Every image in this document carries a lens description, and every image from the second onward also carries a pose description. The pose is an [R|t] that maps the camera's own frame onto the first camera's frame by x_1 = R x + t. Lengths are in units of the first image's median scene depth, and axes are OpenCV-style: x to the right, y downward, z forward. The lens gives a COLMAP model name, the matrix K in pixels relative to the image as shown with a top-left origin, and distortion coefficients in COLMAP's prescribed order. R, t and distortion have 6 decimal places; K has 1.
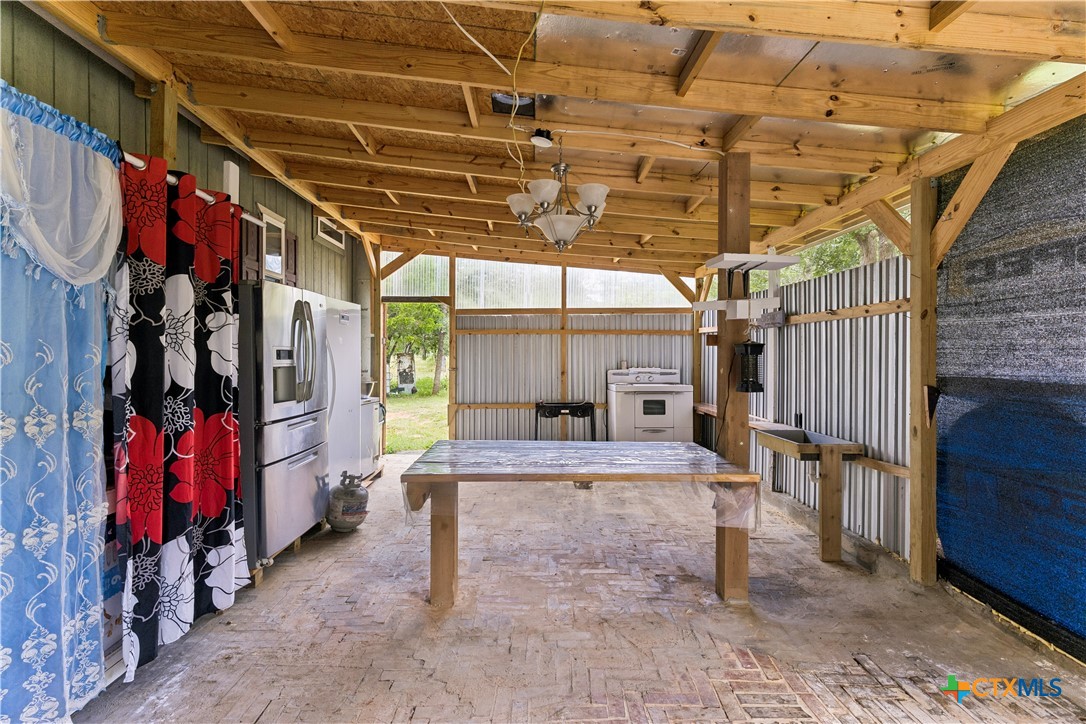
lens RADIAL K [[506.4, 0, 544.1], [0, 506.4, 366.9], [0, 0, 1]] dist [0.008475, 0.000277]
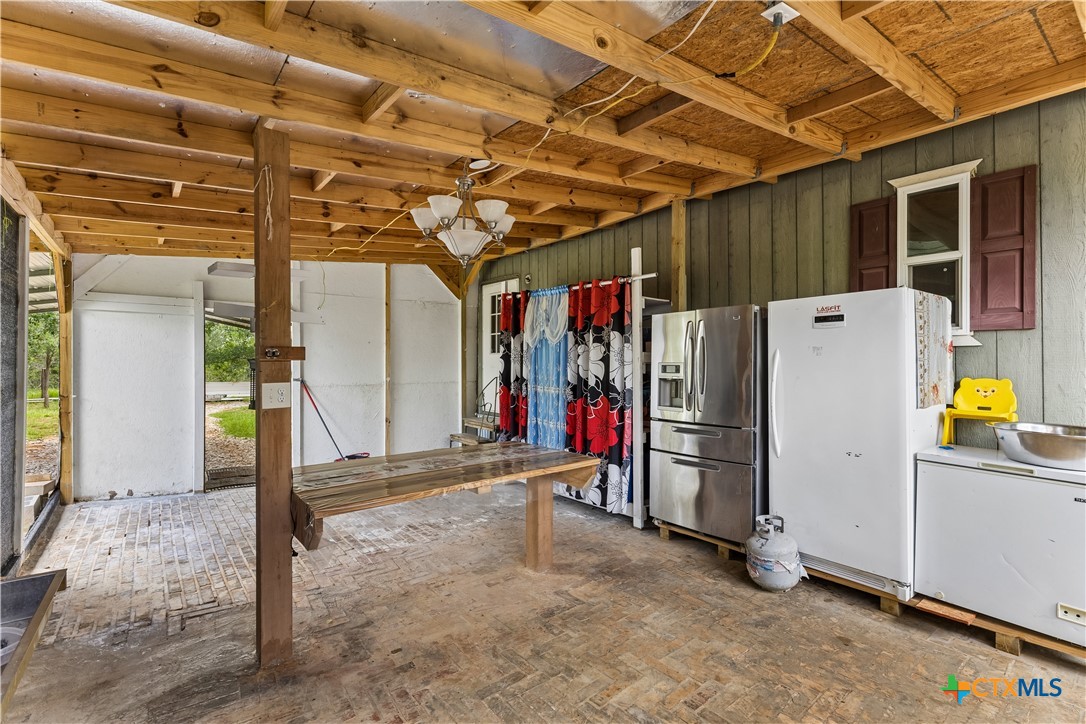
lens RADIAL K [[506.4, 0, 544.1], [0, 506.4, 366.9], [0, 0, 1]] dist [0.008475, 0.000277]
pose [[-0.796047, 0.004441, -0.605219, 0.714524], [-0.020065, 0.999230, 0.033724, -0.094582], [0.604903, 0.038990, -0.795344, 2.624843]]
